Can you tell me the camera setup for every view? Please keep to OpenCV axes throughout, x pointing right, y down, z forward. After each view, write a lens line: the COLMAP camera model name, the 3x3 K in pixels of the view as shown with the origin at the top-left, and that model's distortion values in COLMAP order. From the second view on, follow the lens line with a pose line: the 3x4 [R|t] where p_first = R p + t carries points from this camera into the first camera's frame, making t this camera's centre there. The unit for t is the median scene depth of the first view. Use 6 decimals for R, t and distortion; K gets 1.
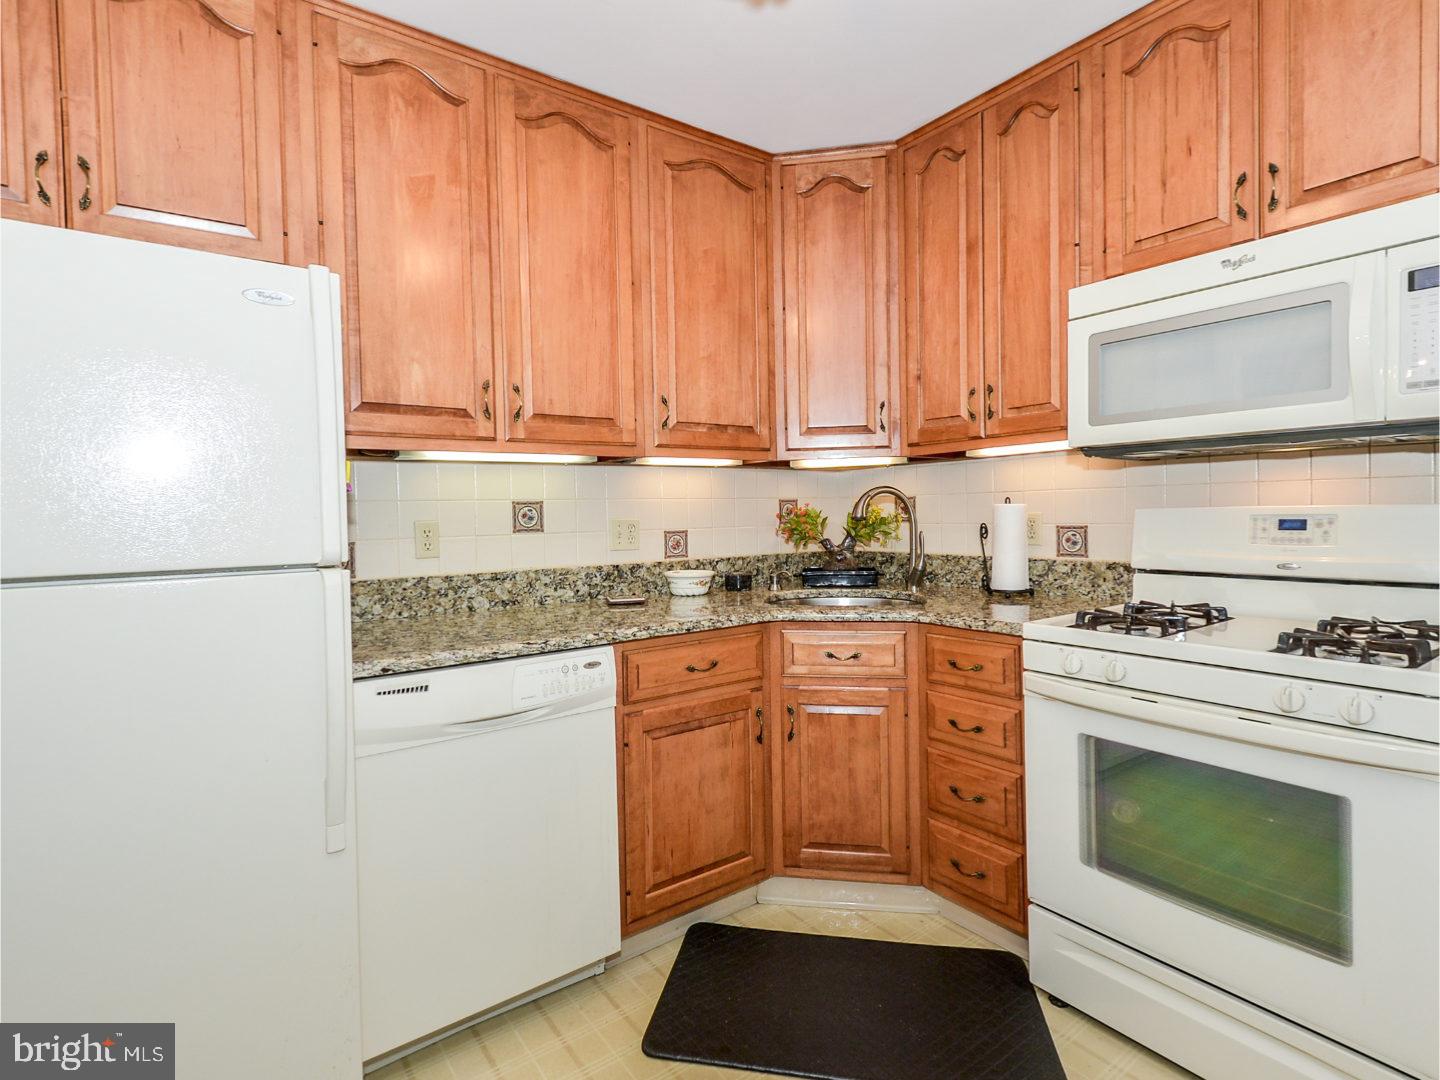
lens RADIAL K [[713.3, 0, 720.3], [0, 713.3, 531.5], [0, 0, 1]] dist [-0.001135, -0.000764]
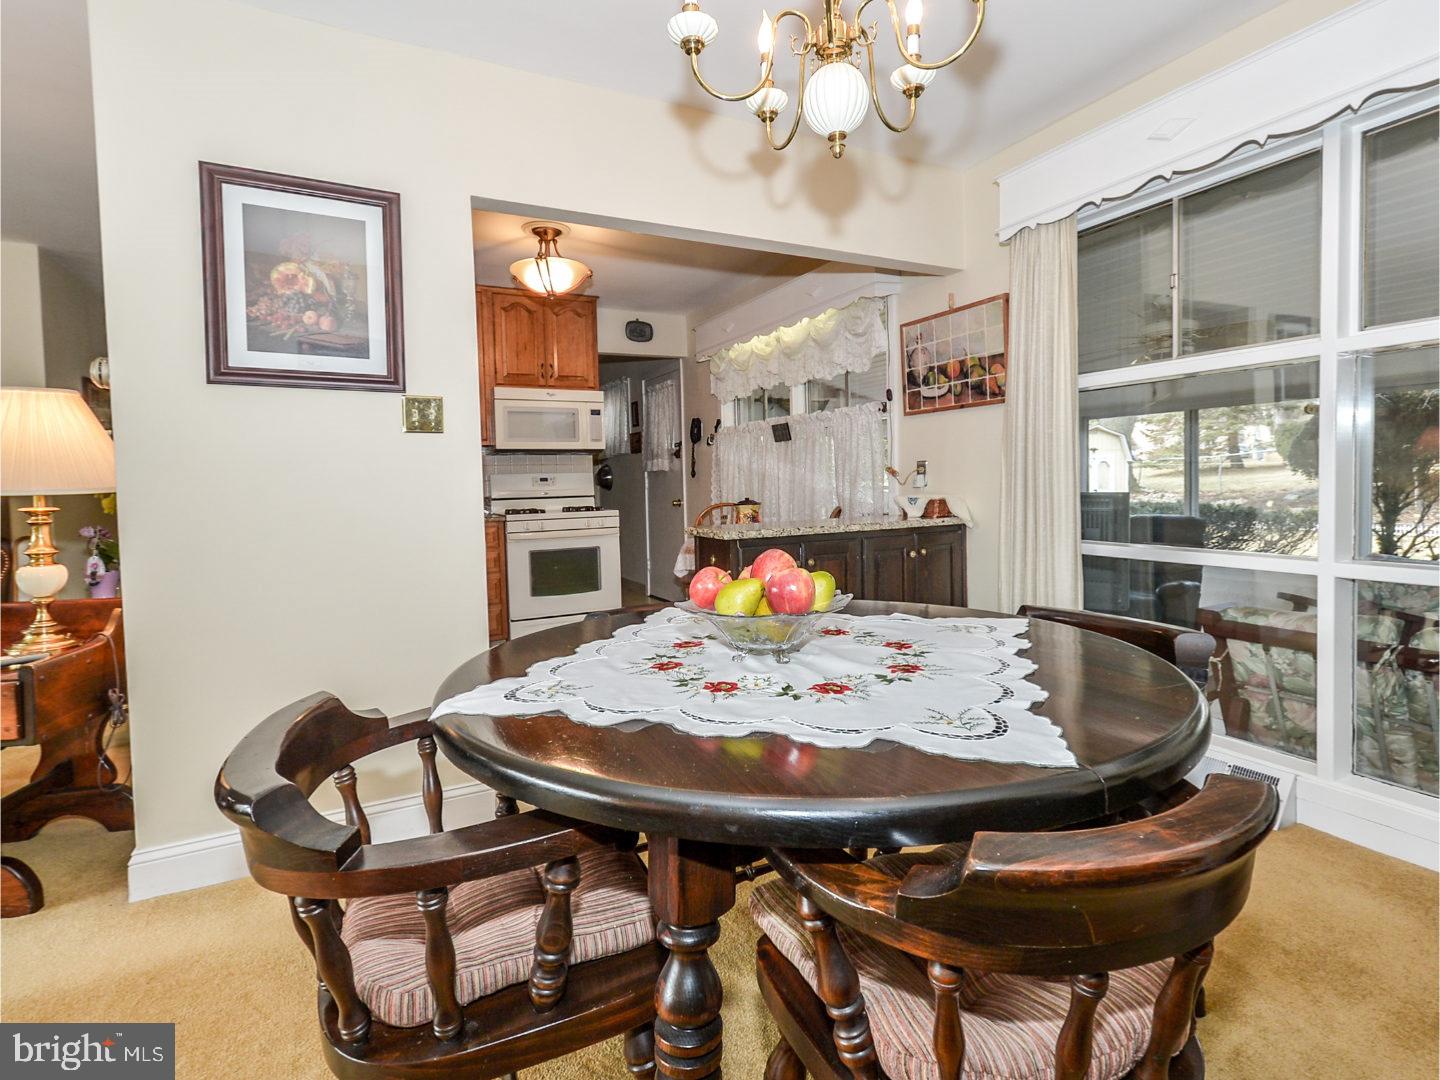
lens RADIAL K [[724.9, 0, 741.2], [0, 724.9, 515.9], [0, 0, 1]] dist [-0.001306, -0.000537]
pose [[0.135629, -0.033973, 0.990177, -1.753082], [0.048268, 0.998452, 0.027645, 0.081982], [-0.989583, 0.044044, 0.137059, -0.187086]]
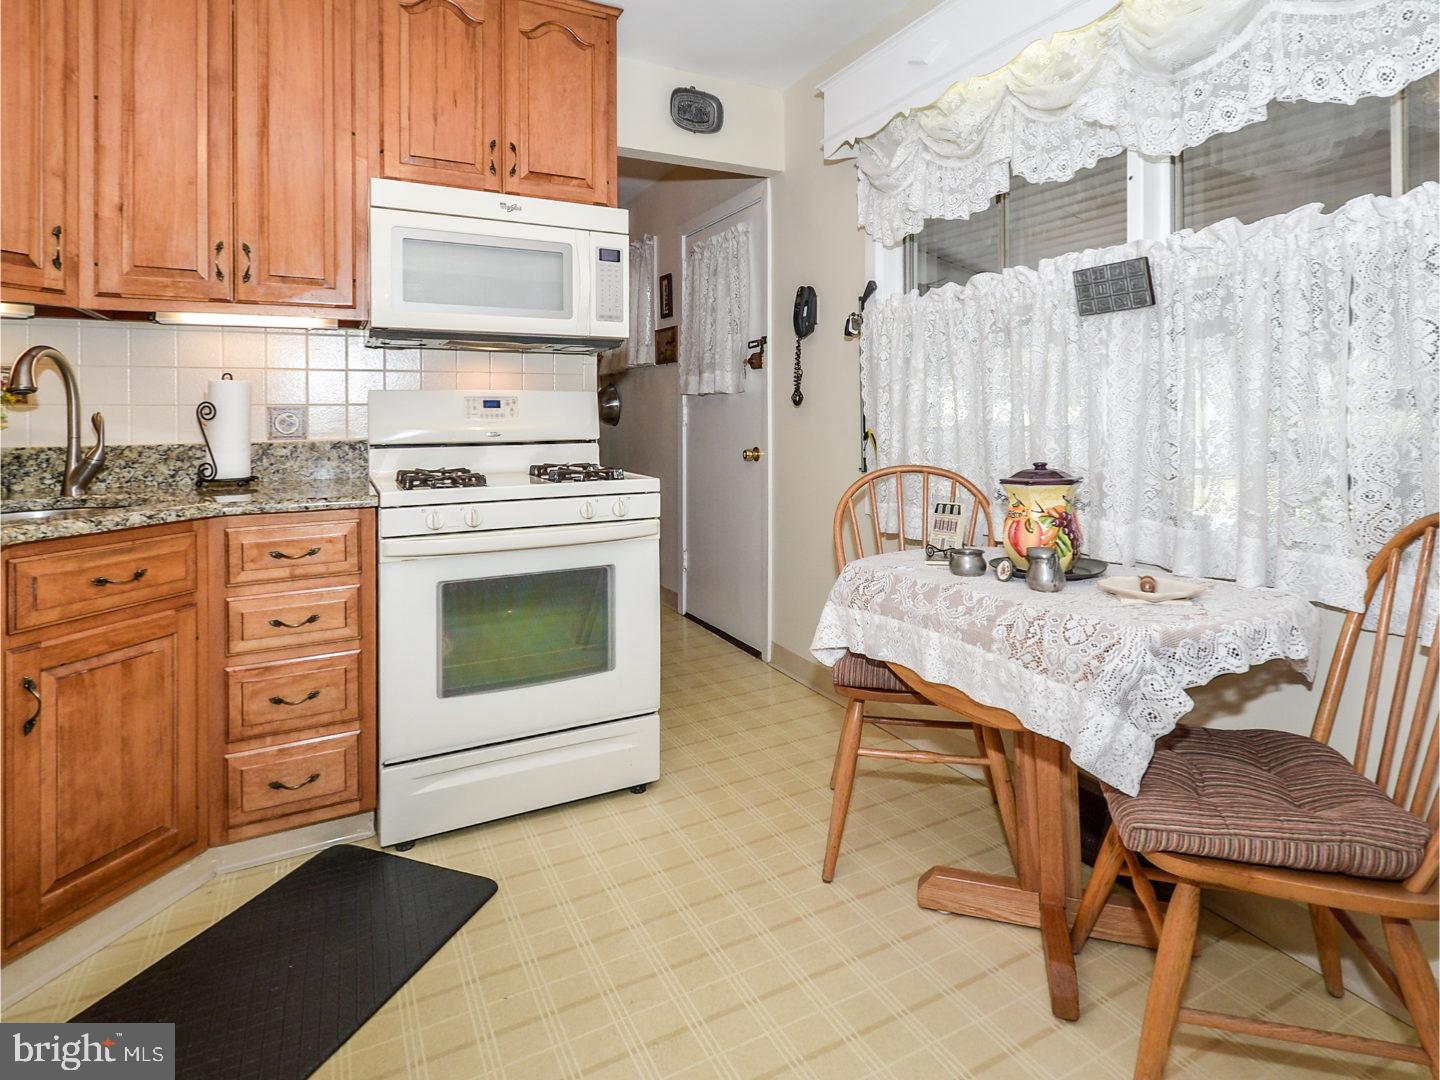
lens RADIAL K [[762.2, 0, 716.9], [0, 762.2, 419.6], [0, 0, 1]] dist [-0.000826, -0.001941]
pose [[0.157192, 0.007941, 0.987536, -0.481364], [0.028881, 0.999503, -0.012635, 0.042990], [-0.987146, 0.030507, 0.156884, 0.290802]]
